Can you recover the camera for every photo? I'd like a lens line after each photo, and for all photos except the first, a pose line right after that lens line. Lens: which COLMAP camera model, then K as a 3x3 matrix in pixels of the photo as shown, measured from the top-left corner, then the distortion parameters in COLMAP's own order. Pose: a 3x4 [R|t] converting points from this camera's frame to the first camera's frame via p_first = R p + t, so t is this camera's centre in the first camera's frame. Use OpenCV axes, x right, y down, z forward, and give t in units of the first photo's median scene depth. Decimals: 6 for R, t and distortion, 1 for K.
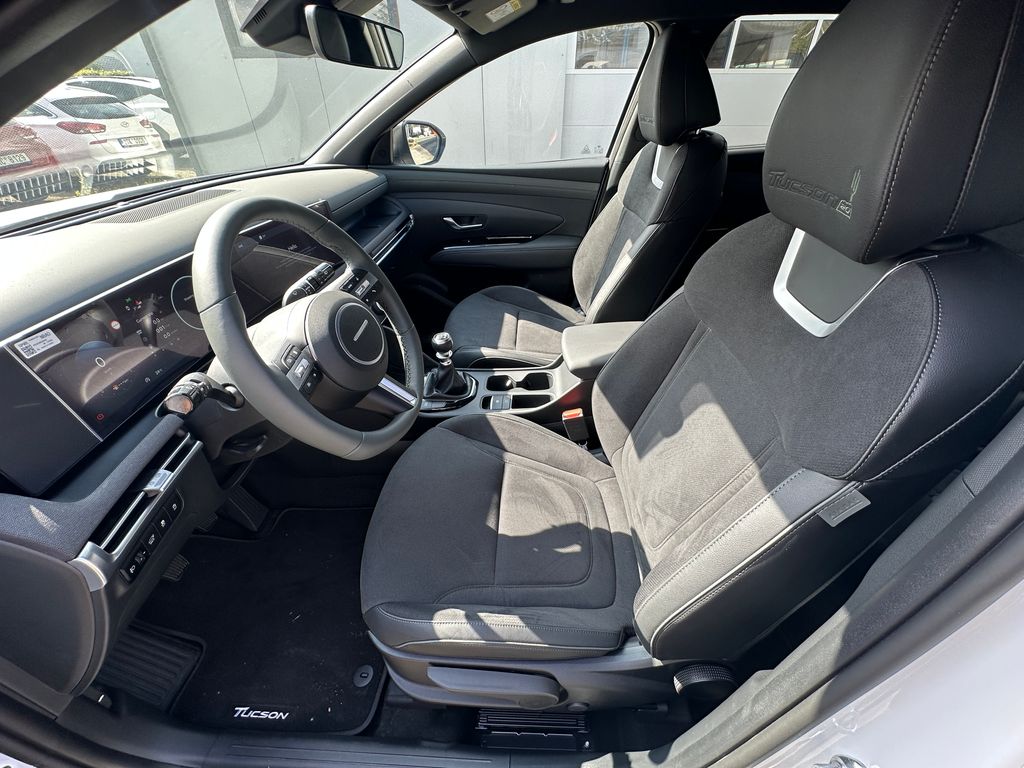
lens RADIAL K [[408.2, 0, 515.1], [0, 408.2, 386.9], [0, 0, 1]] dist [-0.005383, 0.001356]
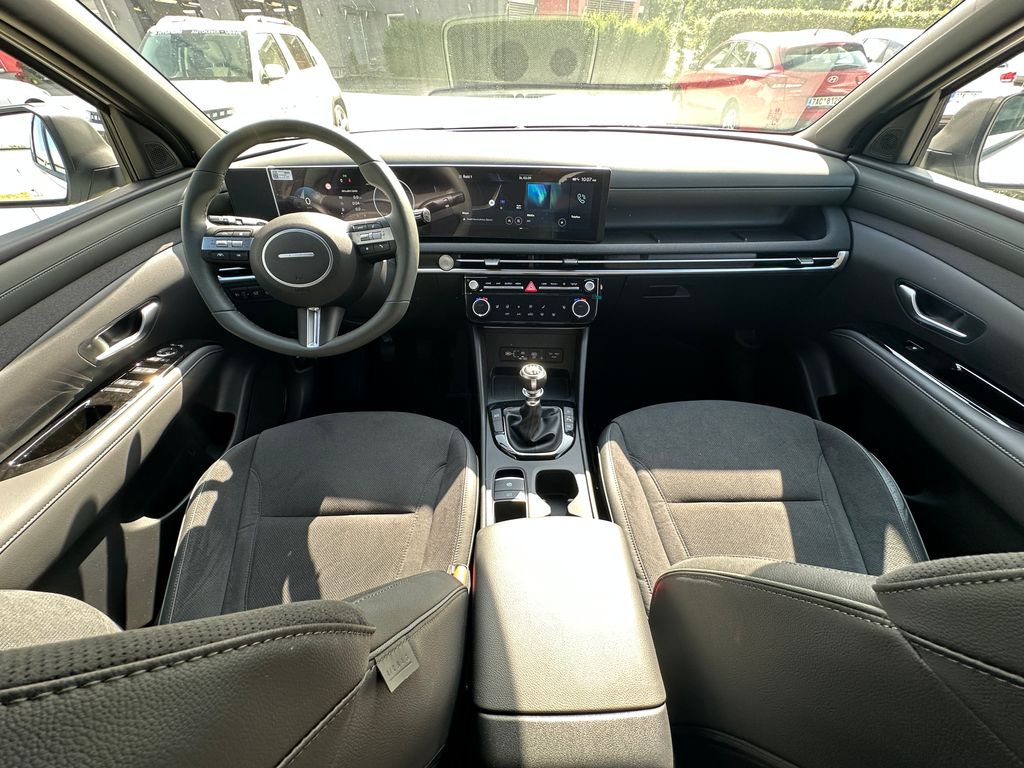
lens RADIAL K [[408.2, 0, 506.9], [0, 408.2, 380.2], [0, 0, 1]] dist [-0.005383, 0.001356]
pose [[0.055032, 0.638036, -0.768038, 0.440297], [-0.582372, 0.645325, 0.494366, -0.489190], [0.811057, 0.420078, 0.407088, 0.702924]]
